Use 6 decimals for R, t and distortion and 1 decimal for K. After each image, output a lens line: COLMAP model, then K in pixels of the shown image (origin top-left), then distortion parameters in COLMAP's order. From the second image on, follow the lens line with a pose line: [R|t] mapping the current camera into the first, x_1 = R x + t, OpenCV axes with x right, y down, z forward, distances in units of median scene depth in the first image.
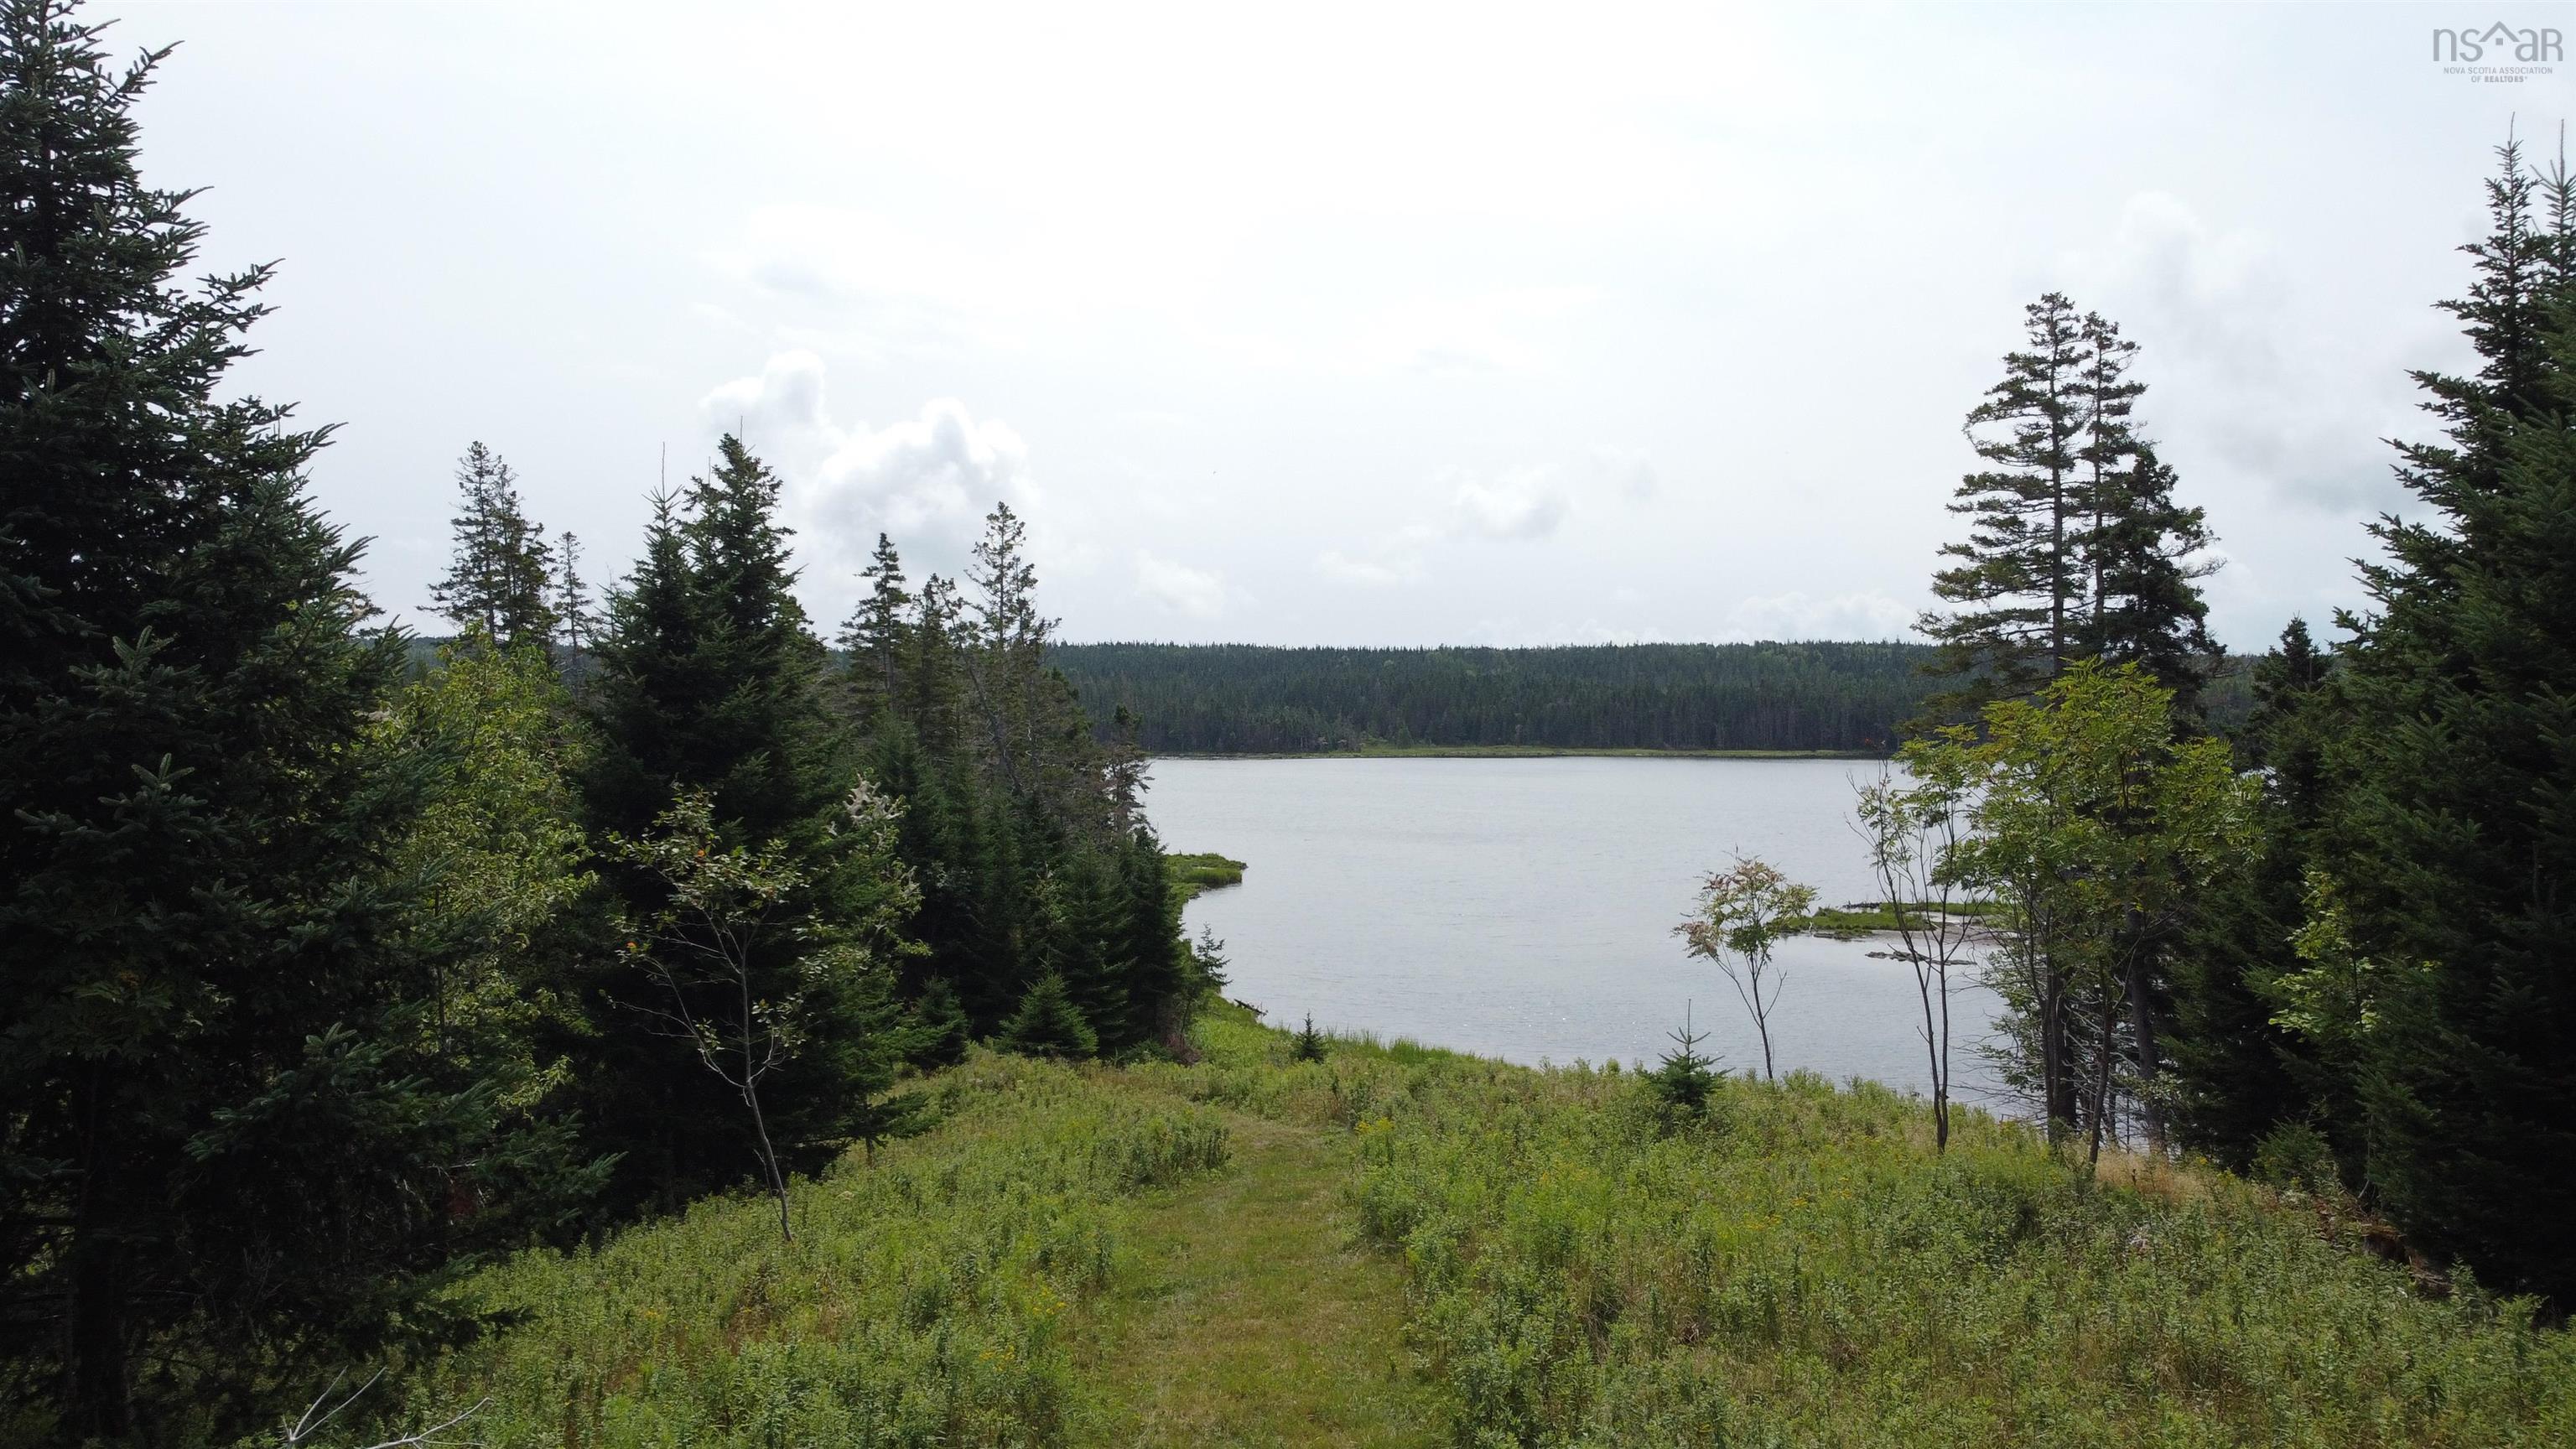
lens RADIAL K [[1945.5, 0, 1283.5], [0, 1945.5, 728.8], [0, 0, 1]] dist [0.005228, -0.003291]
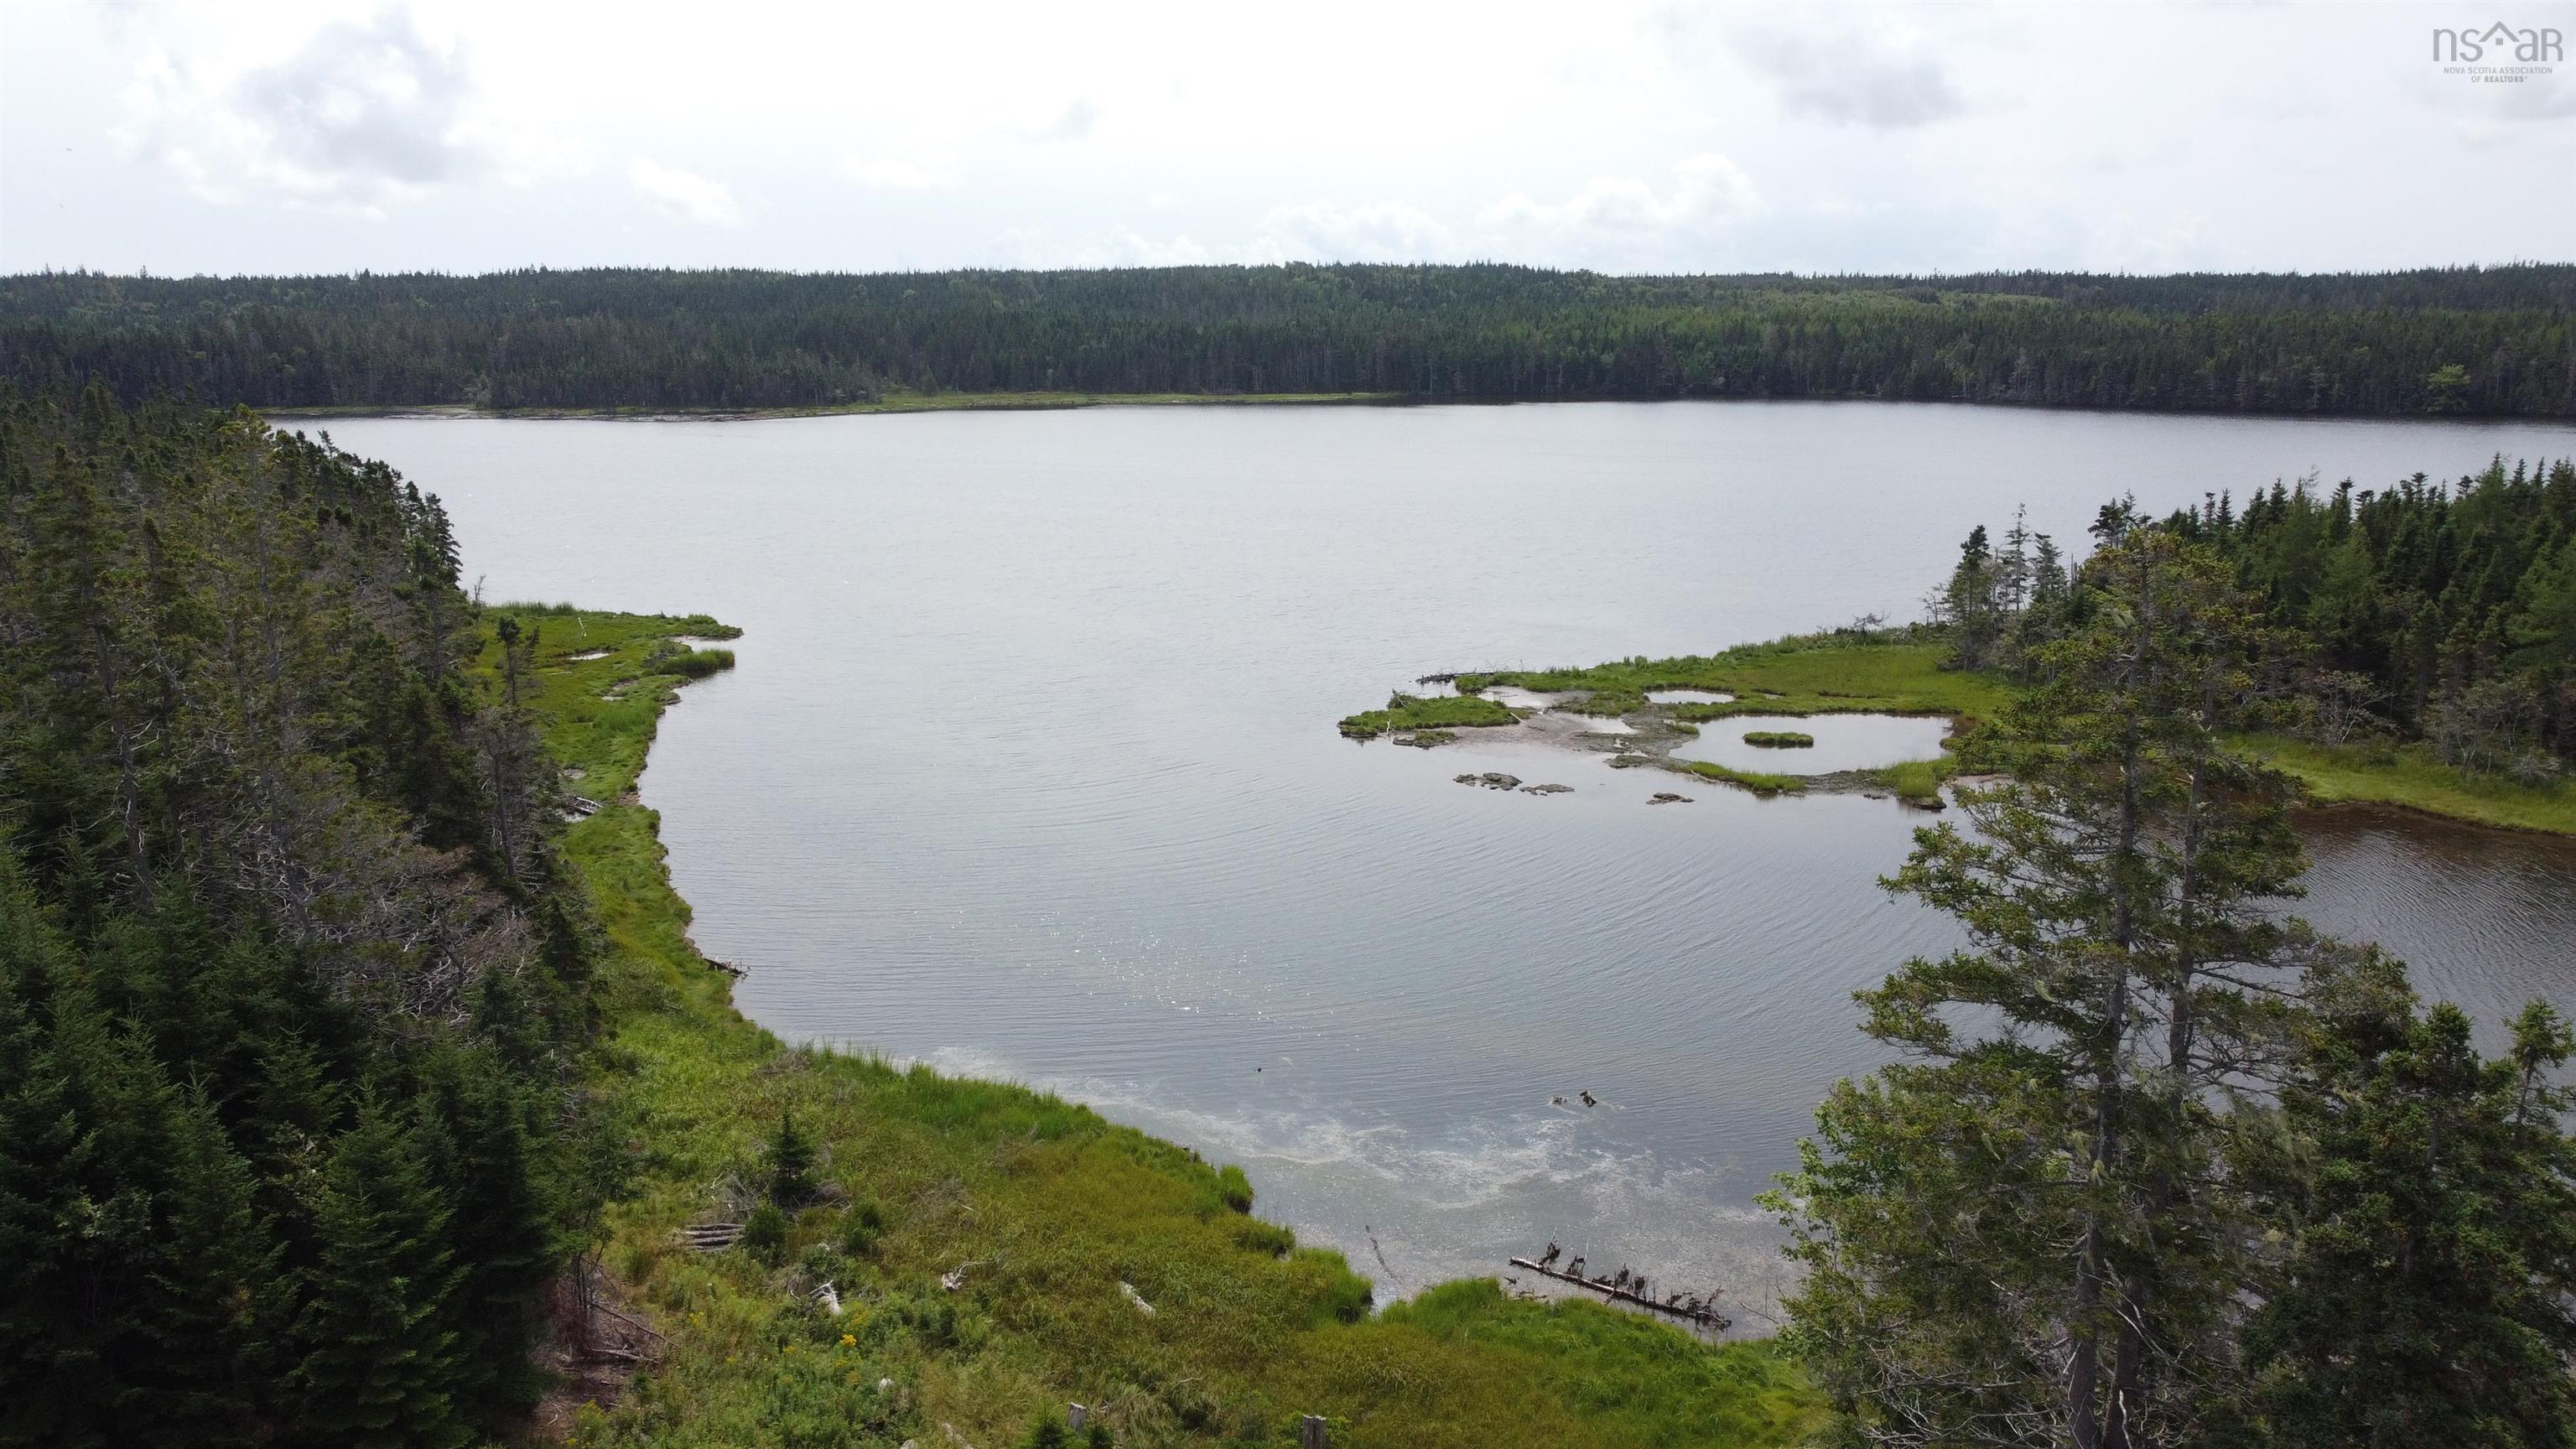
lens RADIAL K [[1945.5, 0, 1294.5], [0, 1945.5, 714.2], [0, 0, 1]] dist [0.005228, -0.003291]
pose [[0.970493, -0.055386, 0.234683, 0.033358], [0.010188, 0.981813, 0.189577, -0.127749], [-0.240915, -0.181592, 0.953407, 0.272720]]
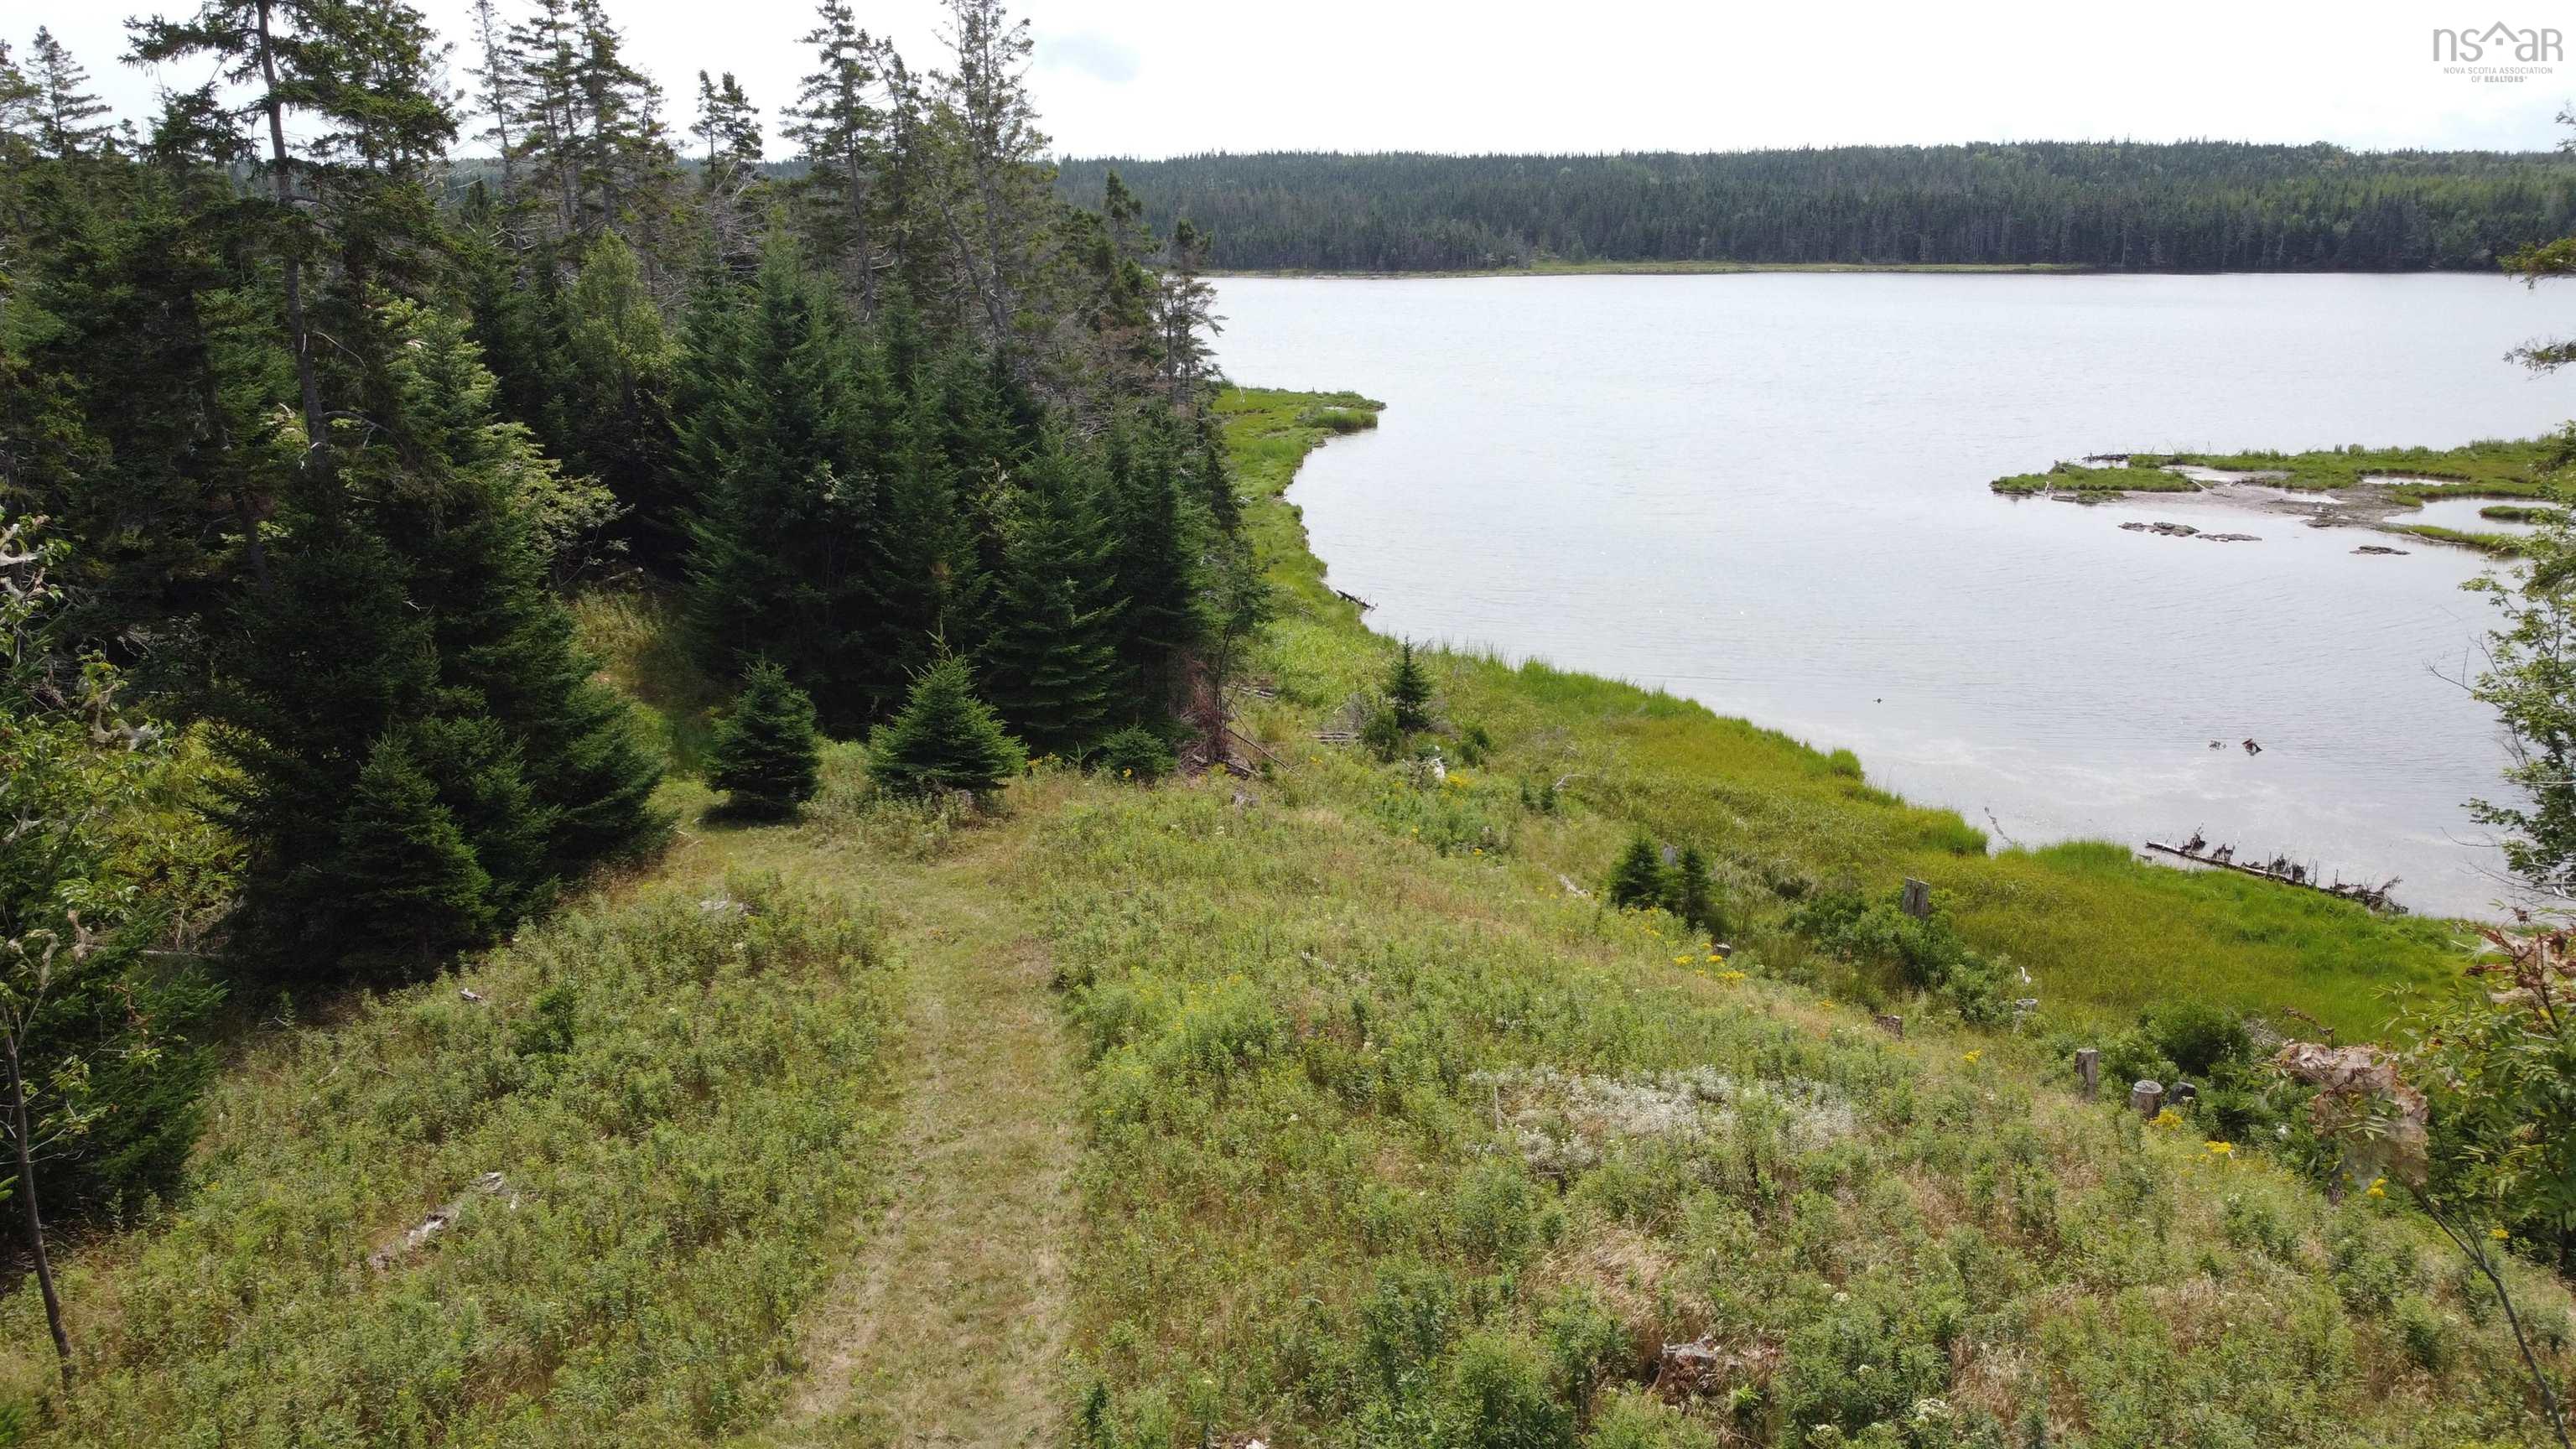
lens RADIAL K [[1945.5, 0, 1290.3], [0, 1945.5, 721.6], [0, 0, 1]] dist [0.005228, -0.003291]
pose [[0.996547, 0.012912, -0.082015, 0.028995], [0.007011, 0.971218, 0.238090, -0.003115], [0.082728, -0.237843, 0.967774, 0.240810]]
